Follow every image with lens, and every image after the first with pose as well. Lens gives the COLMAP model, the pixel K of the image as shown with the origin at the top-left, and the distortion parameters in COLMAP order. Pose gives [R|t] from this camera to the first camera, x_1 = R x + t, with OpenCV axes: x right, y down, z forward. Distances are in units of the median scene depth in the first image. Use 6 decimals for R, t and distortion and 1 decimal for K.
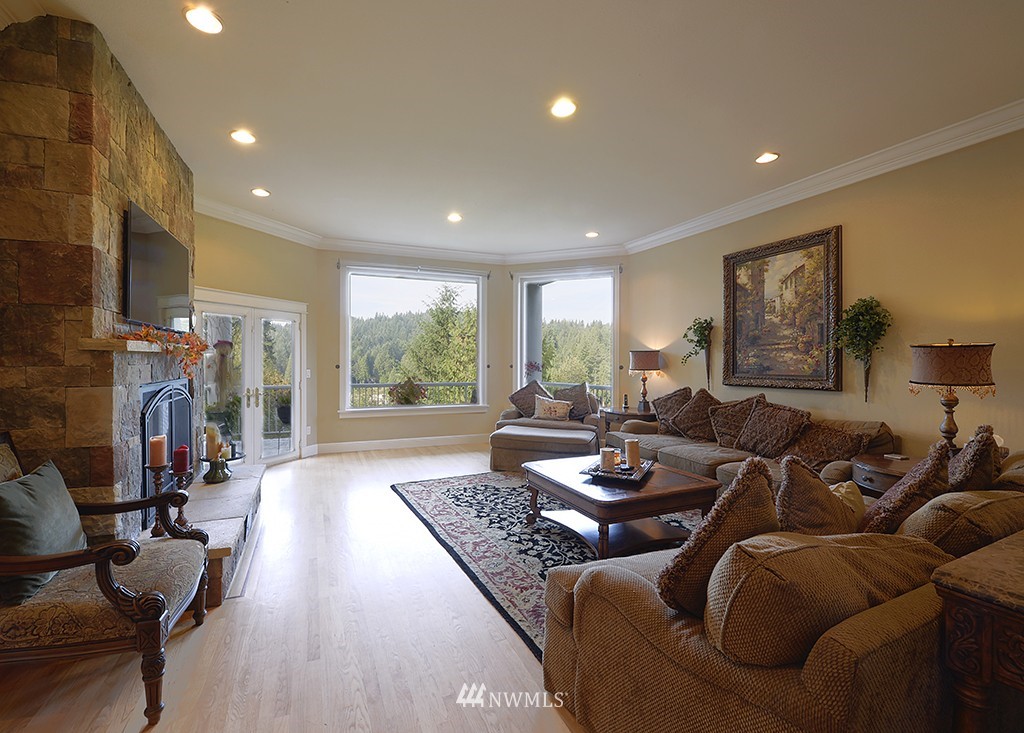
lens RADIAL K [[414.9, 0, 504.1], [0, 414.9, 362.6], [0, 0, 1]] dist [0.004065, 0.000157]
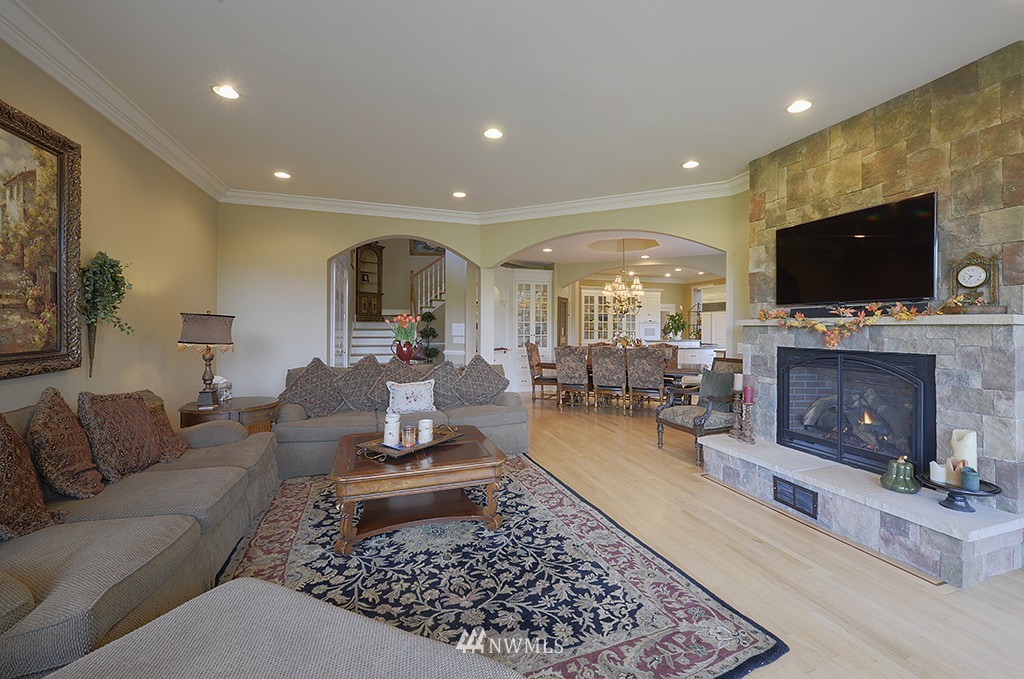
lens RADIAL K [[413.7, 0, 514.5], [0, 413.7, 330.6], [0, 0, 1]] dist [-0.000265, -0.000005]
pose [[-0.991342, -0.010451, 0.130886, -0.064004], [-0.008468, 0.999841, 0.015696, -0.015861], [-0.131029, 0.014452, -0.991273, 1.534659]]
